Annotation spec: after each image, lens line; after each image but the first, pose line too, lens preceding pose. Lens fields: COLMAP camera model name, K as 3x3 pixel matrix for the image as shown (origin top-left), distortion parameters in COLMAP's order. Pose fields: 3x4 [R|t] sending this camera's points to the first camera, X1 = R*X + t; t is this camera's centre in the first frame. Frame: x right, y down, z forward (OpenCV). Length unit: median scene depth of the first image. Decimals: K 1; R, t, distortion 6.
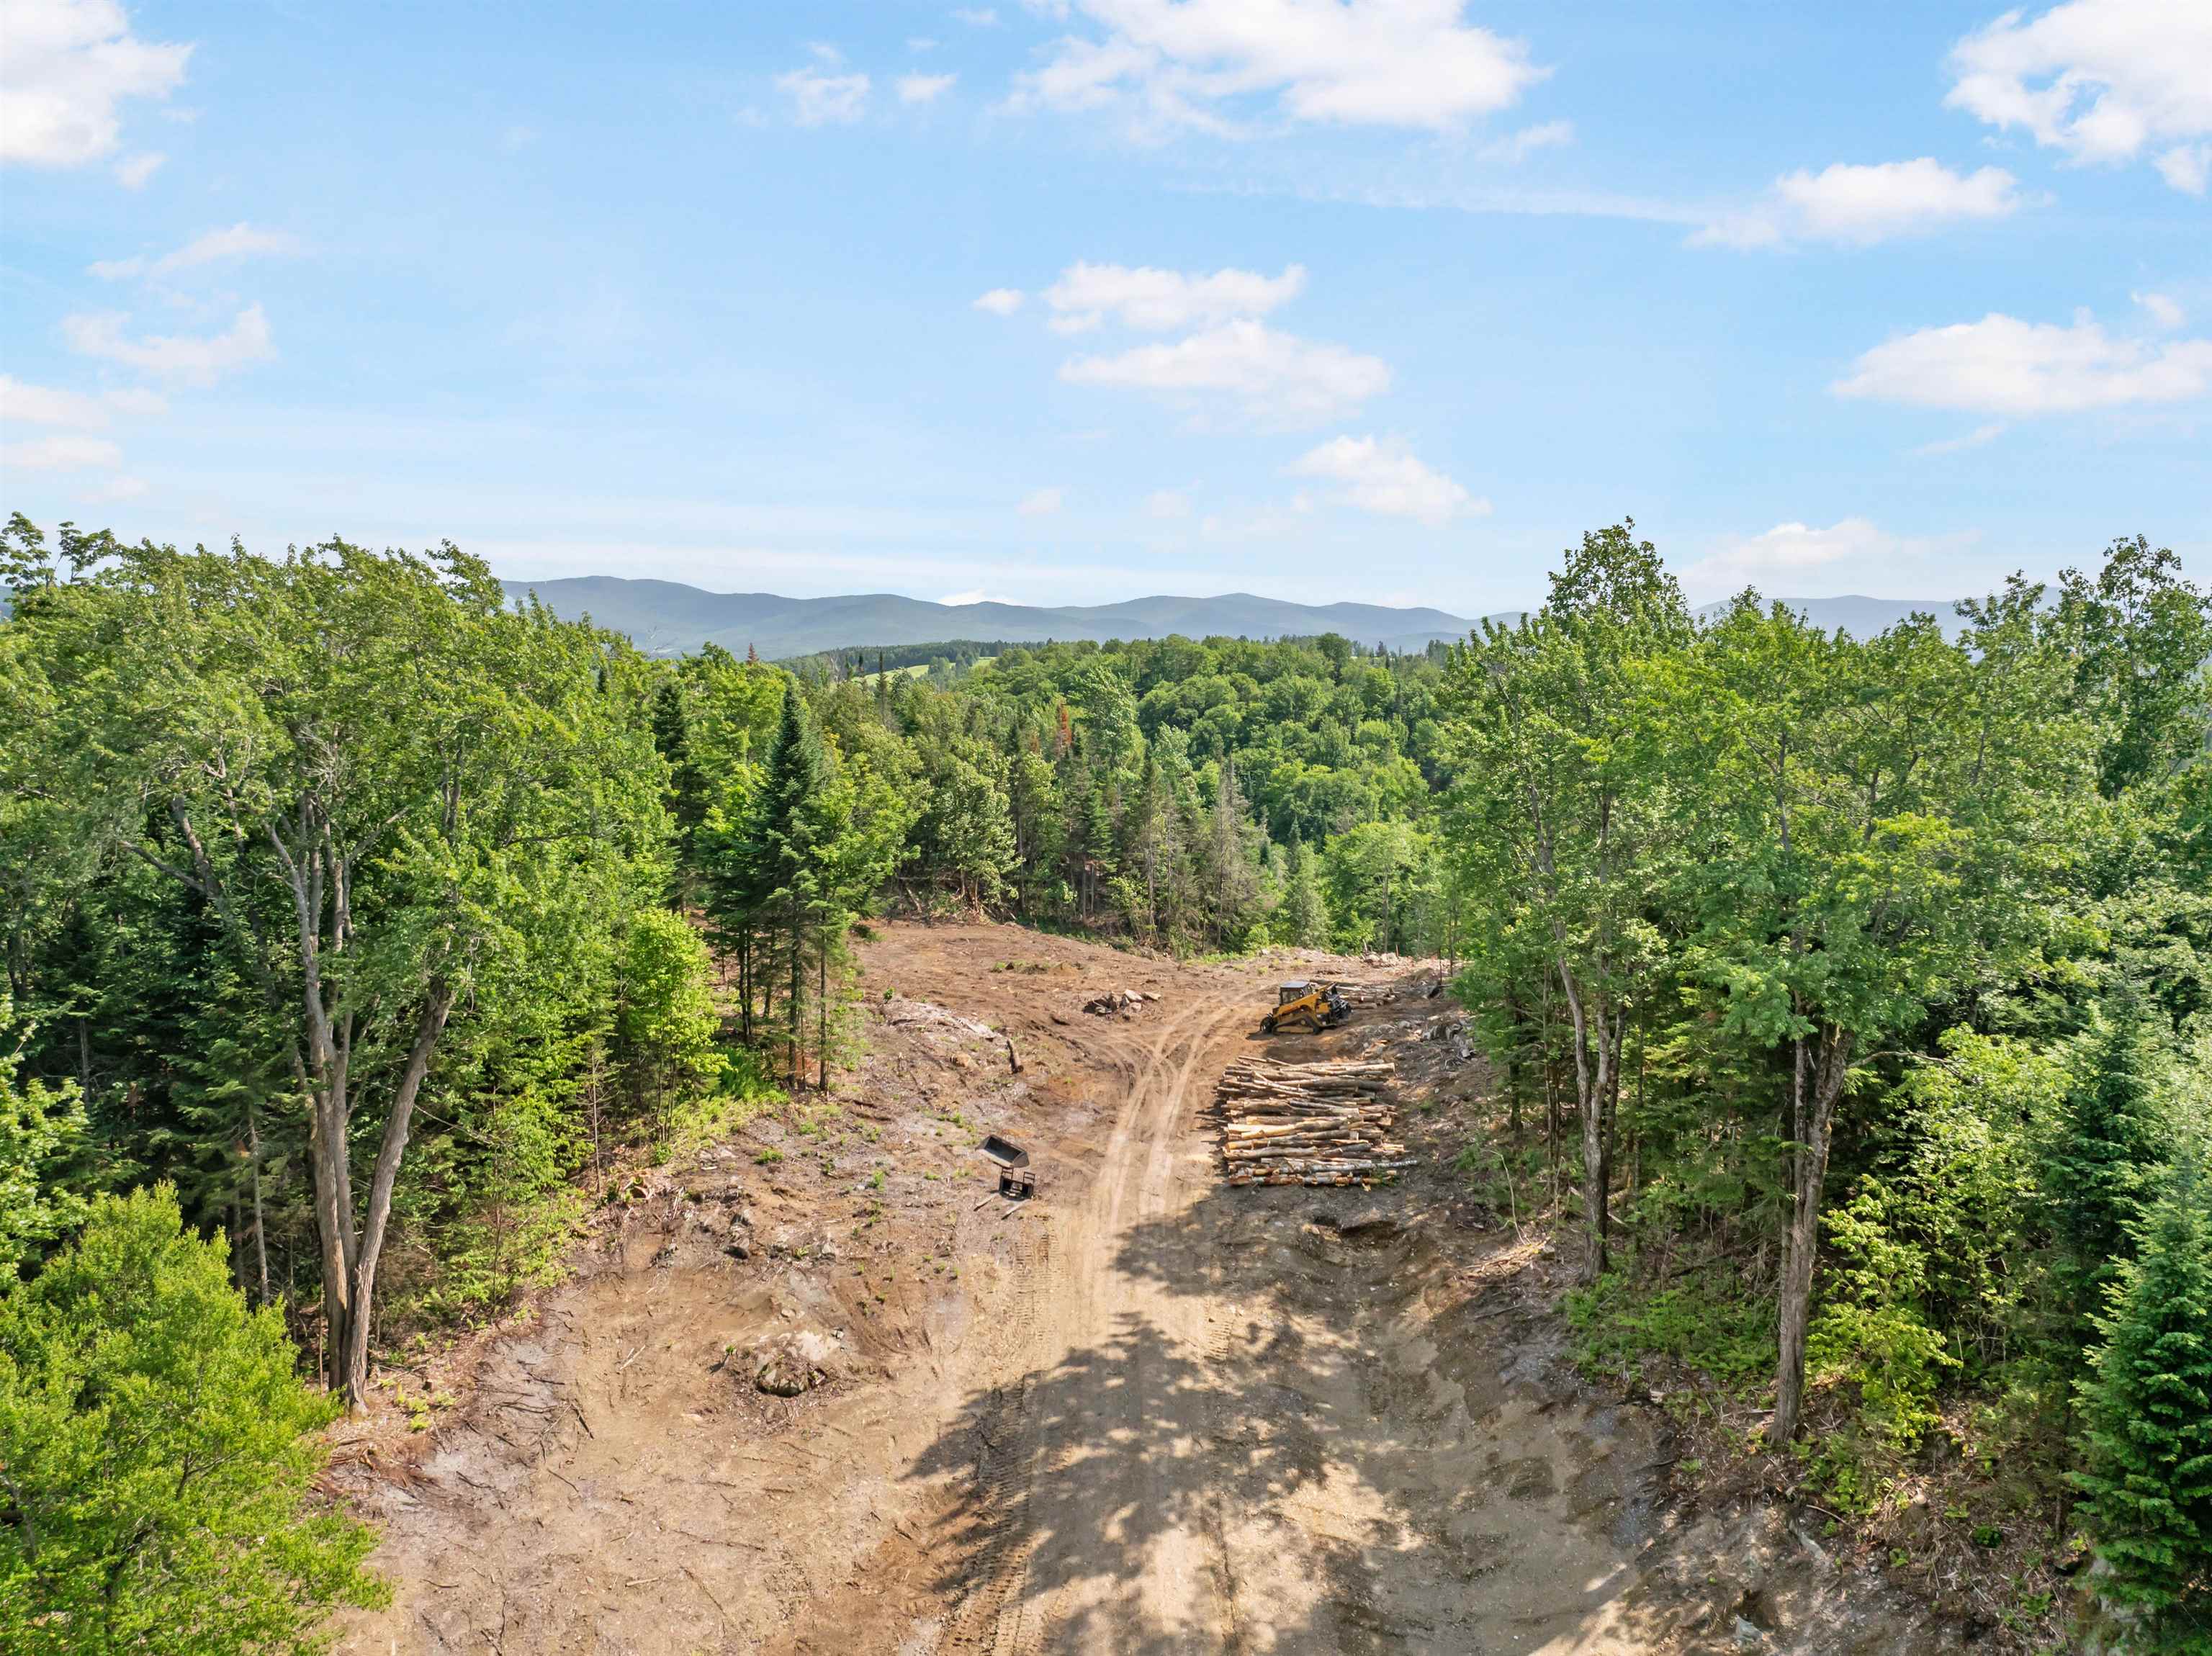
lens RADIAL K [[1549.4, 0, 1109.0], [0, 1549.4, 845.1], [0, 0, 1]] dist [-0.044418, 0.009561]
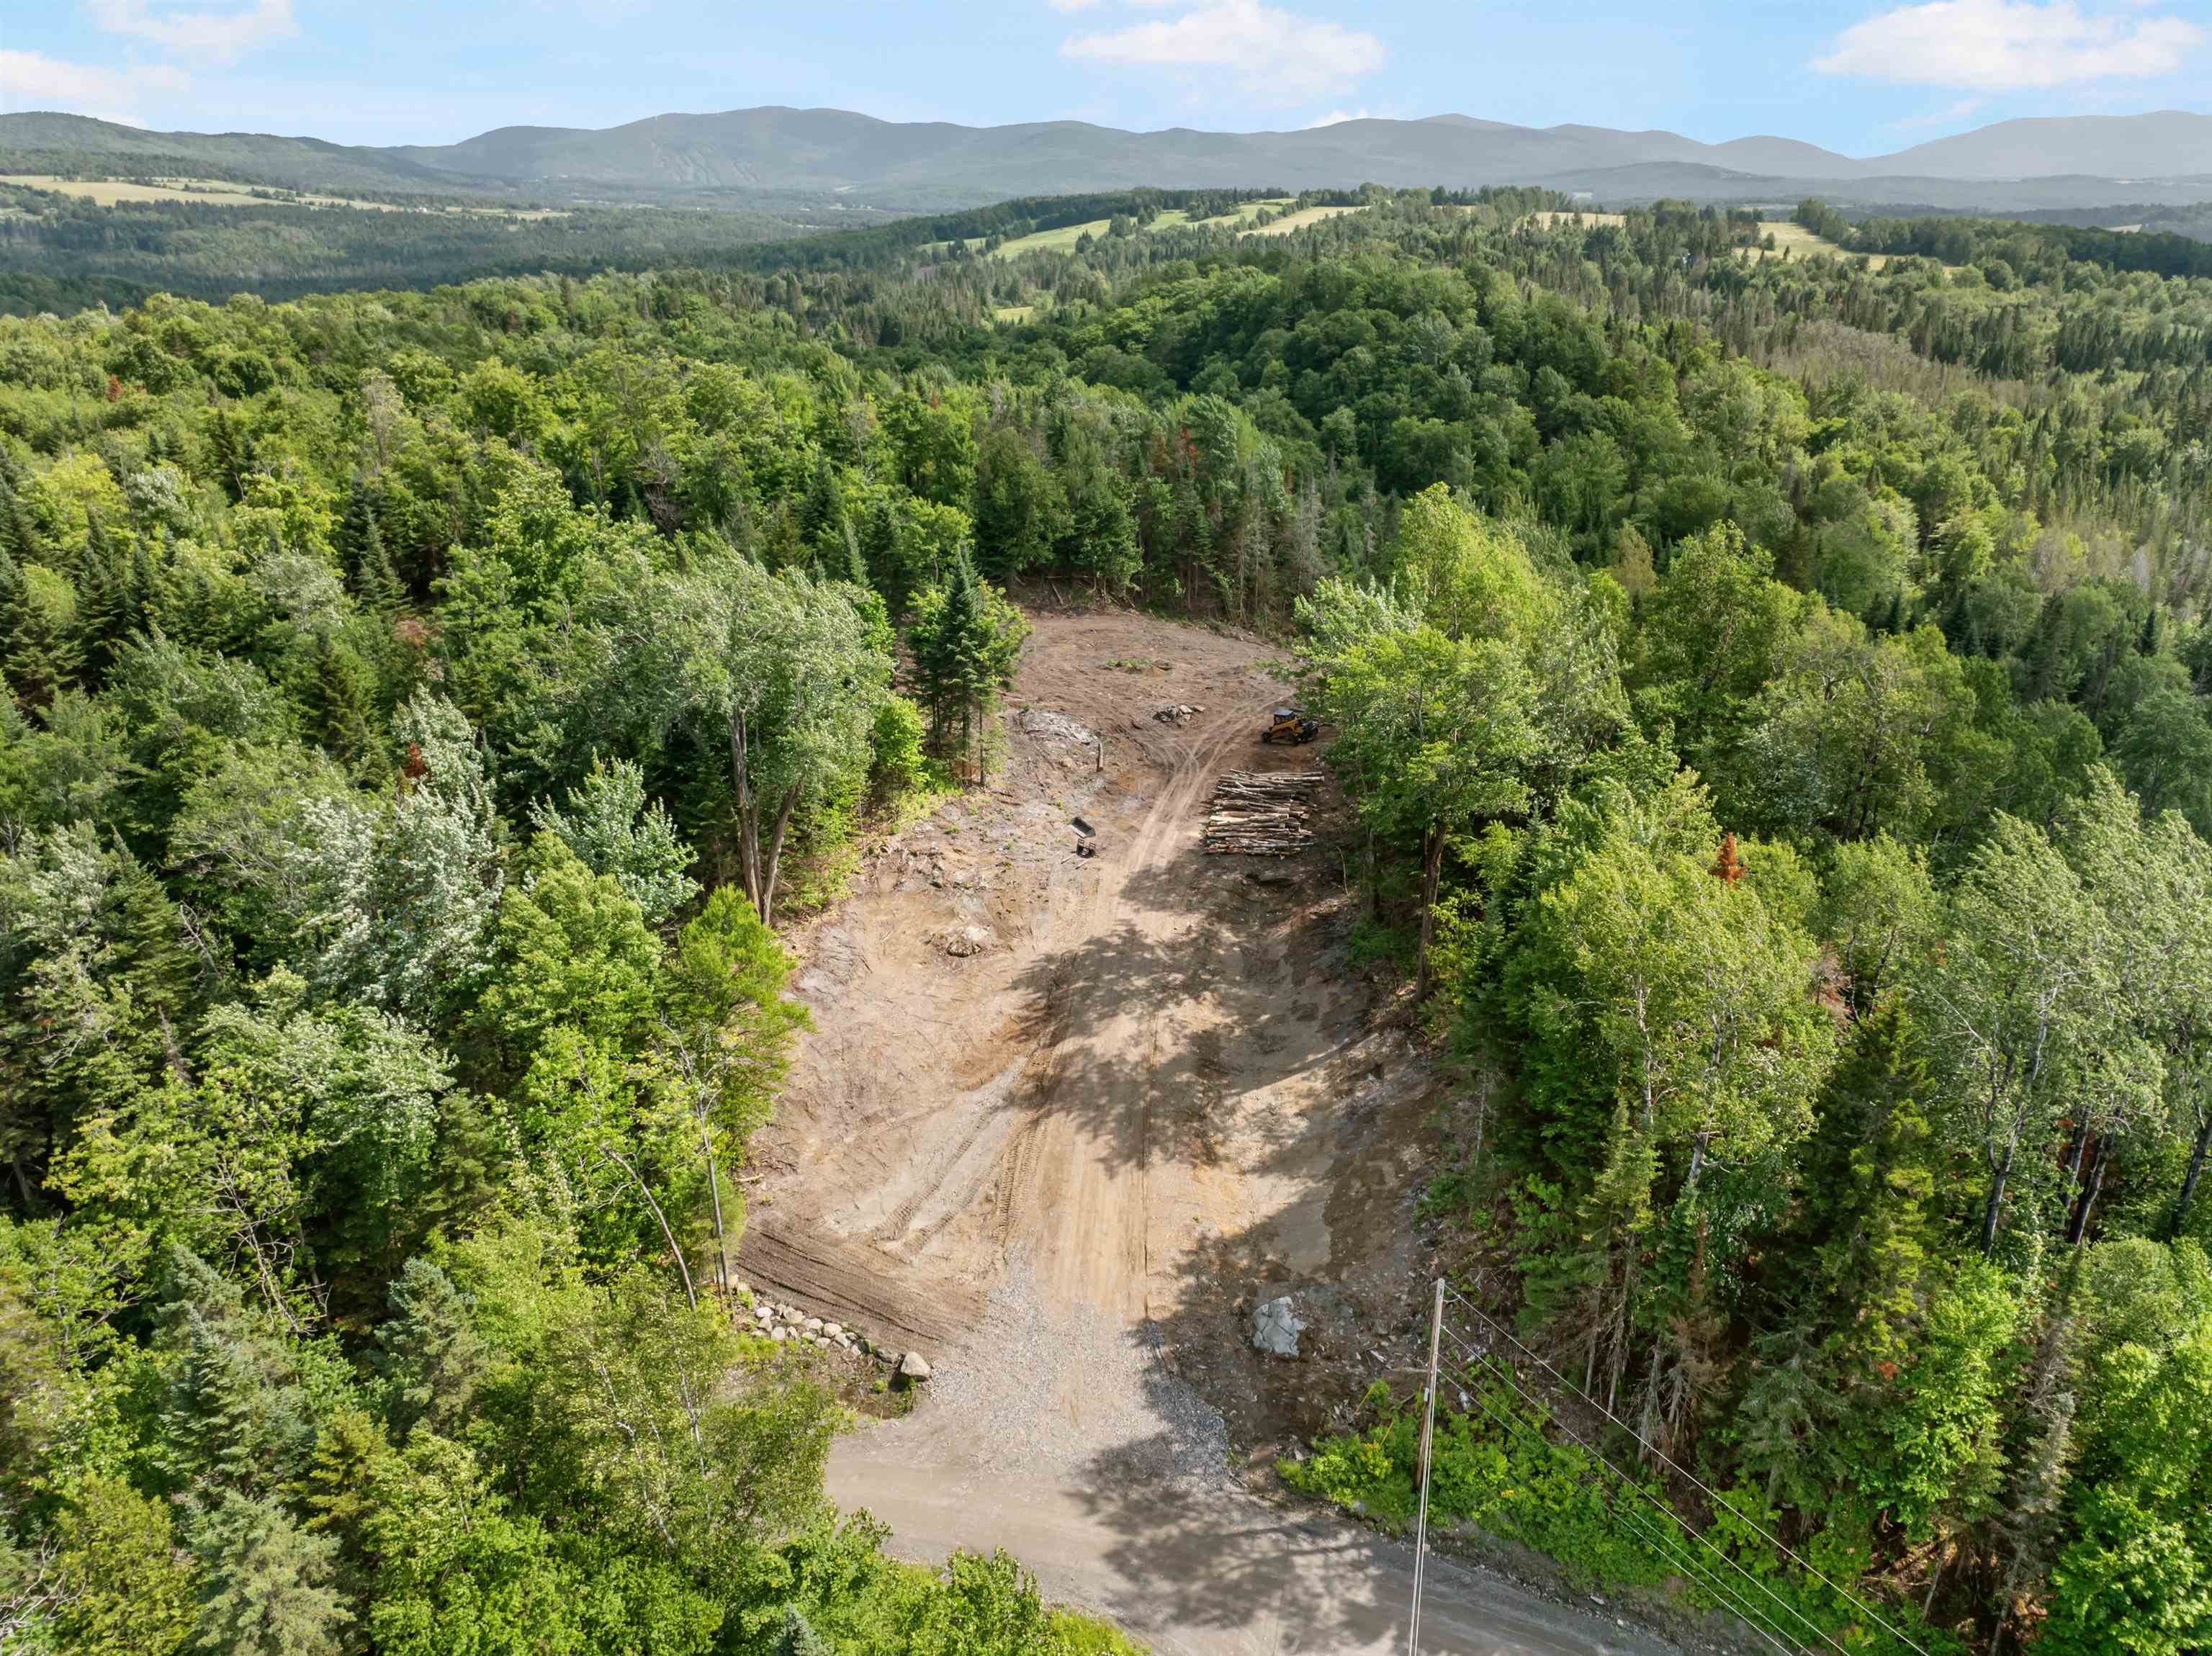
lens RADIAL K [[1549.4, 0, 1107.8], [0, 1549.4, 825.6], [0, 0, 1]] dist [-0.044418, 0.009561]
pose [[0.992818, 0.037020, -0.113761, 0.175915], [-0.004972, 0.962865, 0.269938, -0.305906], [0.119529, -0.267433, 0.956134, -0.749307]]
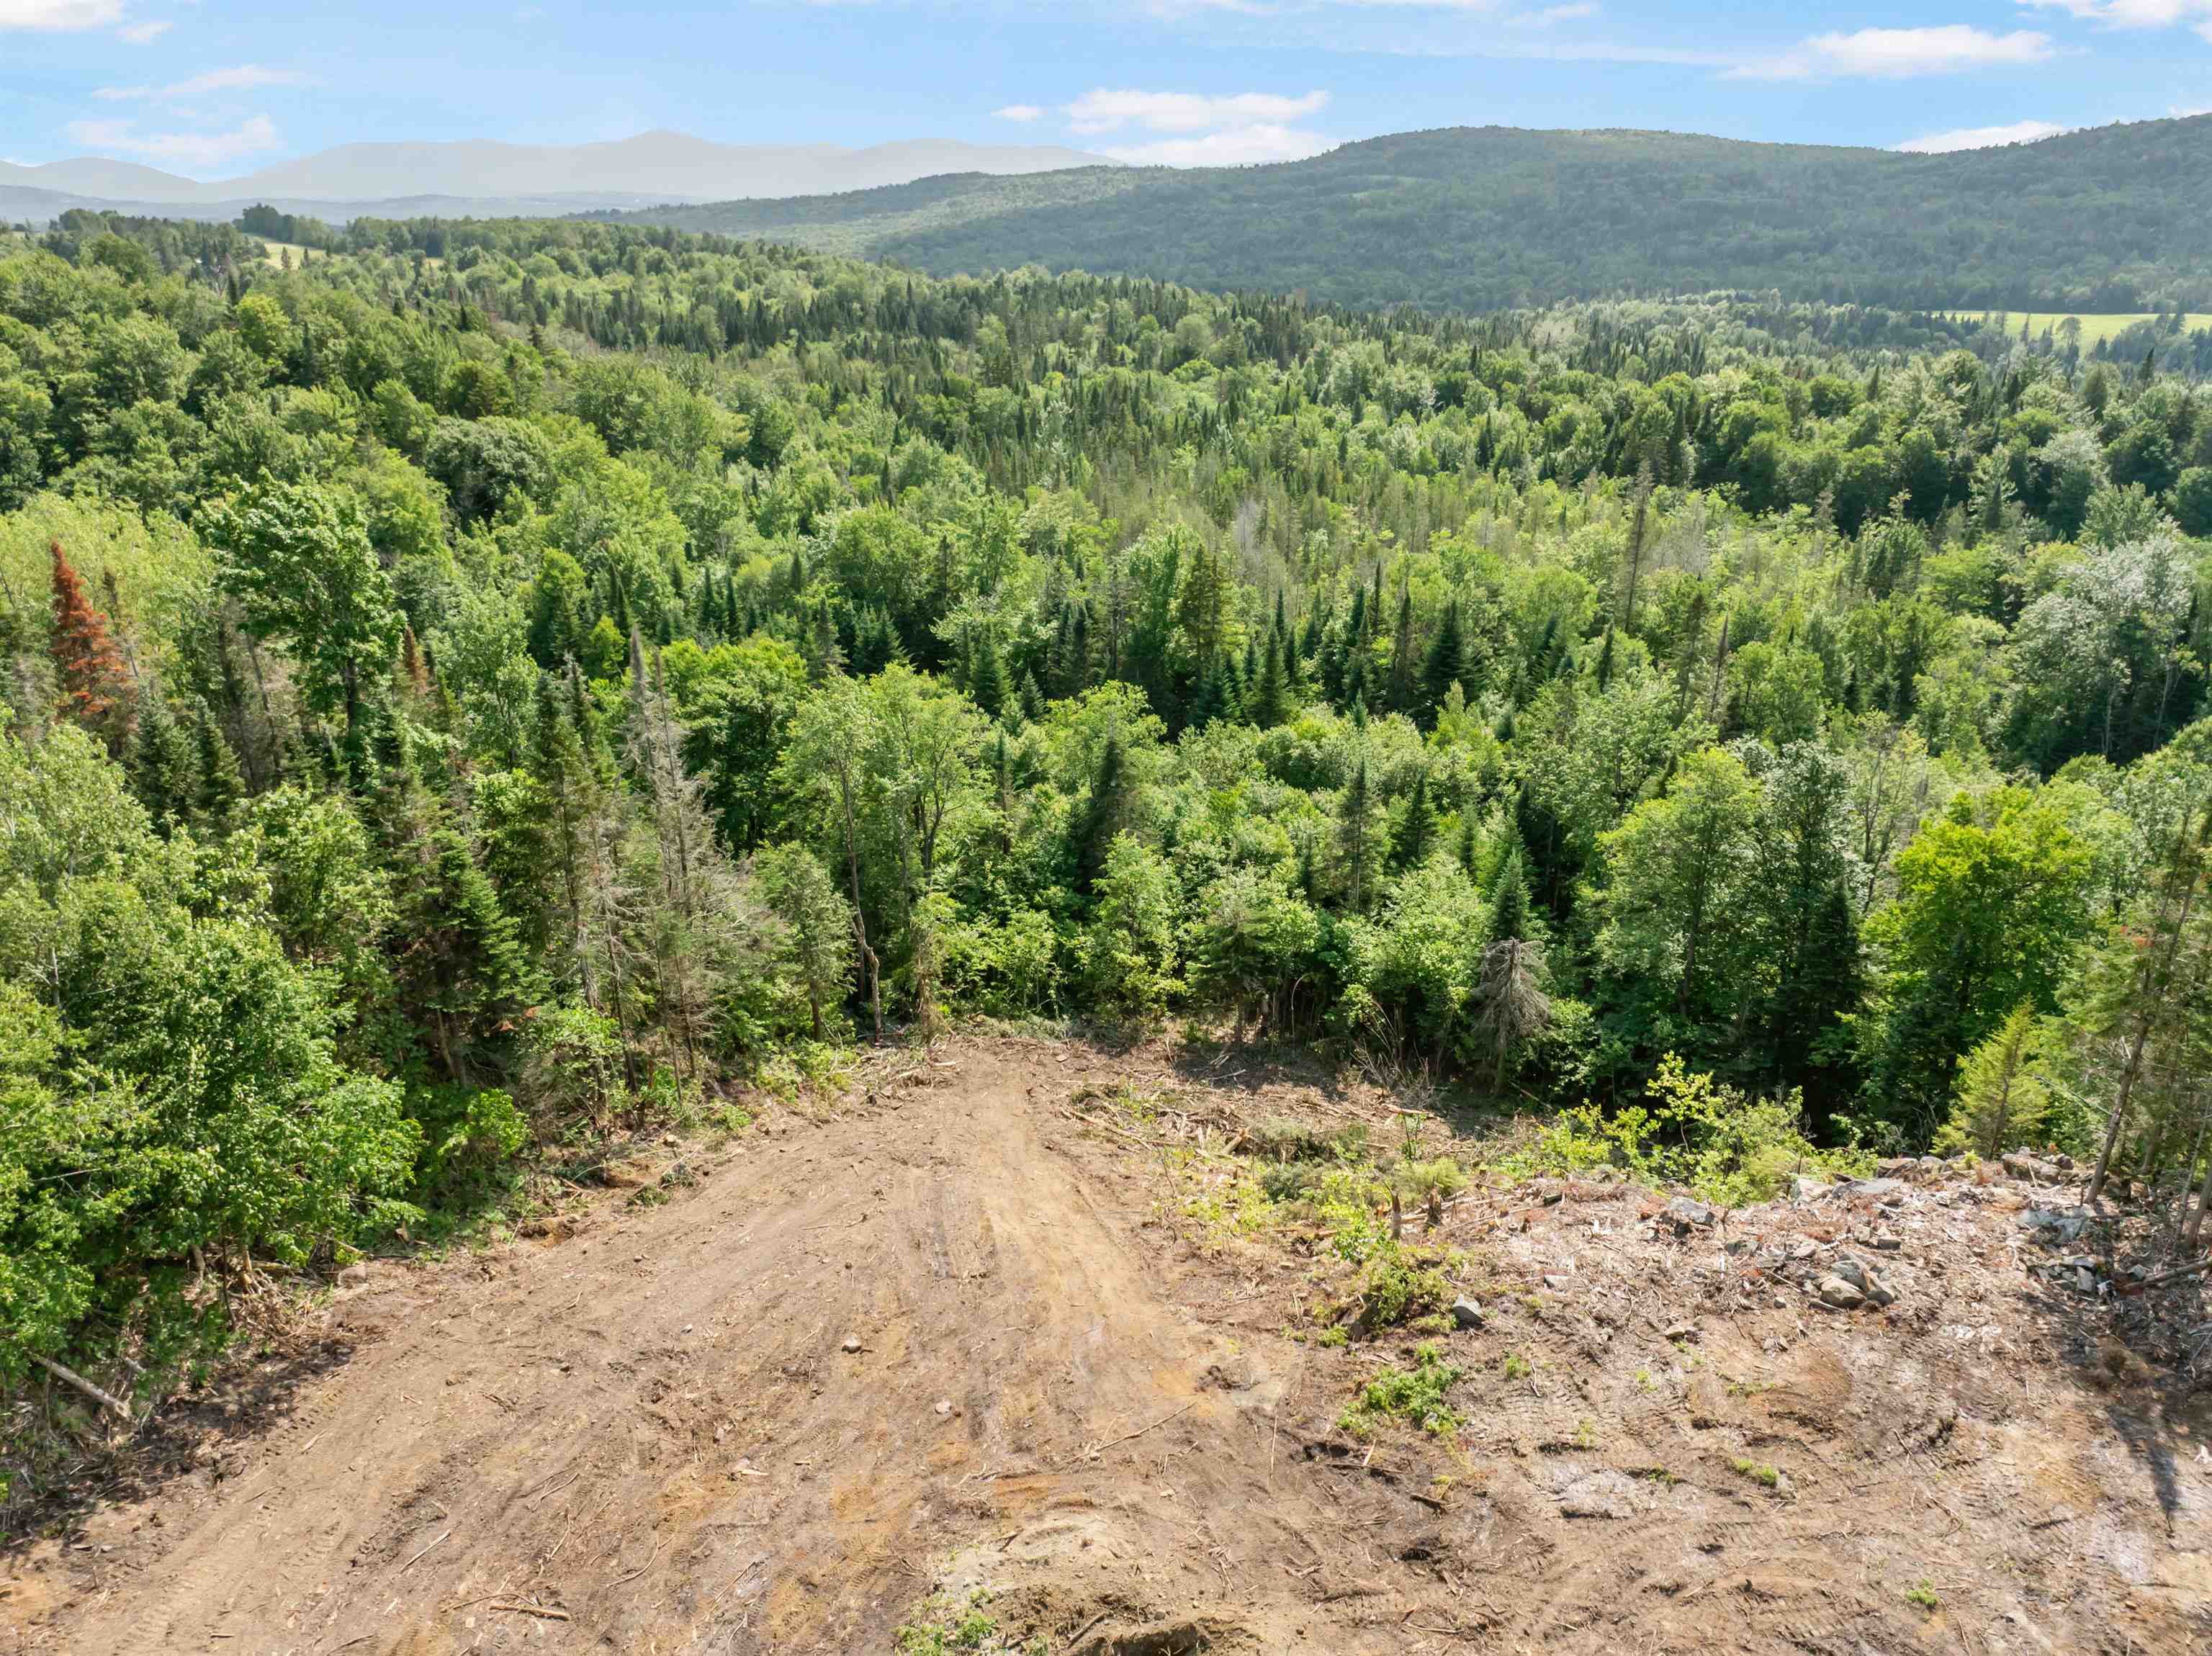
lens RADIAL K [[1549.4, 0, 1117.3], [0, 1549.4, 826.8], [0, 0, 1]] dist [-0.044418, 0.009561]
pose [[0.686093, -0.277451, 0.672530, -0.364329], [0.092293, 0.950148, 0.297827, -0.329389], [-0.721636, -0.142267, 0.677497, 1.535743]]
